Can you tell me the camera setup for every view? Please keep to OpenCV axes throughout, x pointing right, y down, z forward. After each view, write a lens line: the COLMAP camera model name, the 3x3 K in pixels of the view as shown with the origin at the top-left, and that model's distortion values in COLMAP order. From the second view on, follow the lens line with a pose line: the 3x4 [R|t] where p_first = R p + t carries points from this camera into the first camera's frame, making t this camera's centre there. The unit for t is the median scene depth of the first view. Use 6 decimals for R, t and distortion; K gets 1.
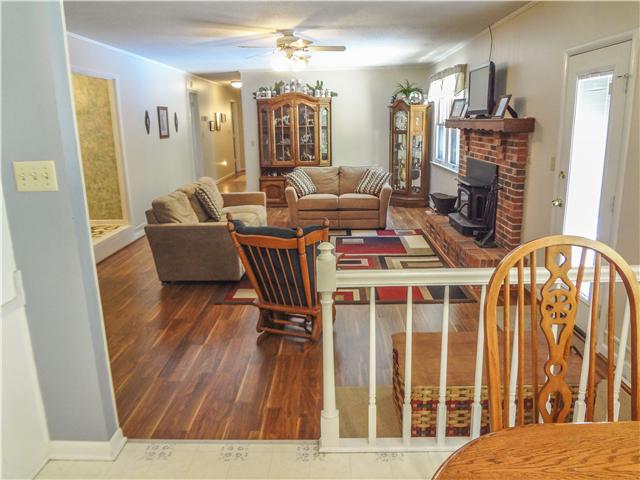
lens RADIAL K [[476.4, 0, 320.0], [0, 476.4, 240.0], [0, 0, 1]] dist [-0.055316, 0.002025]
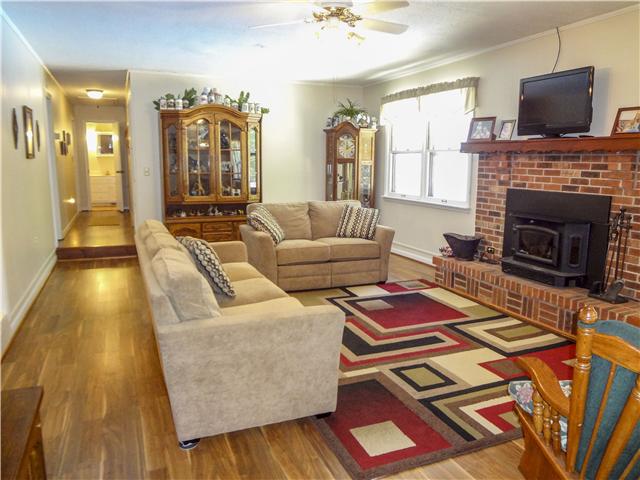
lens RADIAL K [[476.4, 0, 320.0], [0, 476.4, 240.0], [0, 0, 1]] dist [-0.055316, 0.002025]
pose [[0.911327, -0.040372, 0.409698, -0.216169], [0.073298, 0.995191, -0.064977, -0.039772], [-0.405105, 0.089245, 0.909904, 0.278695]]
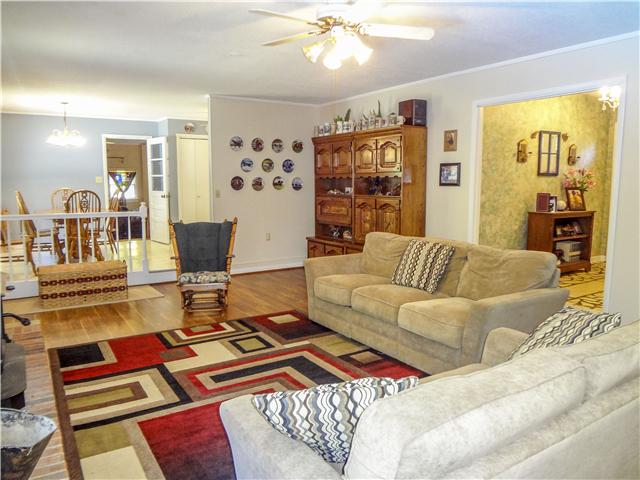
lens RADIAL K [[476.4, 0, 320.0], [0, 476.4, 240.0], [0, 0, 1]] dist [-0.055316, 0.002025]
pose [[-0.826152, 0.090168, -0.556185, 0.184285], [-0.118199, 0.937414, 0.327543, -0.211326], [0.550910, 0.336341, -0.763789, 0.931575]]
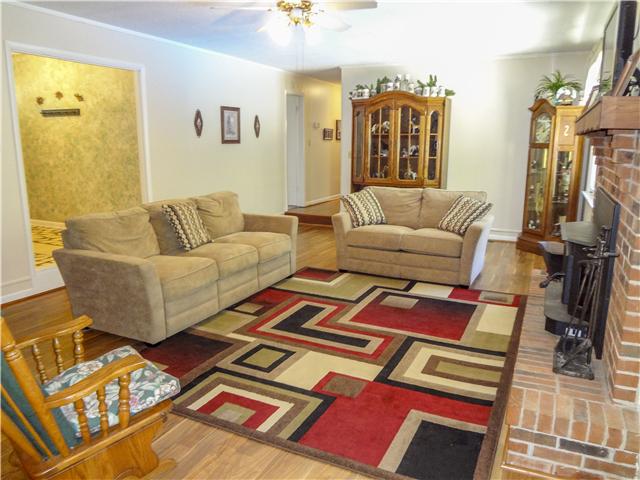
lens RADIAL K [[476.4, 0, 320.0], [0, 476.4, 240.0], [0, 0, 1]] dist [-0.055316, 0.002025]
pose [[0.911057, 0.104864, -0.398722, 0.164698], [-0.118624, 0.992890, -0.009919, -0.046777], [0.394847, 0.056335, 0.917018, 0.255741]]
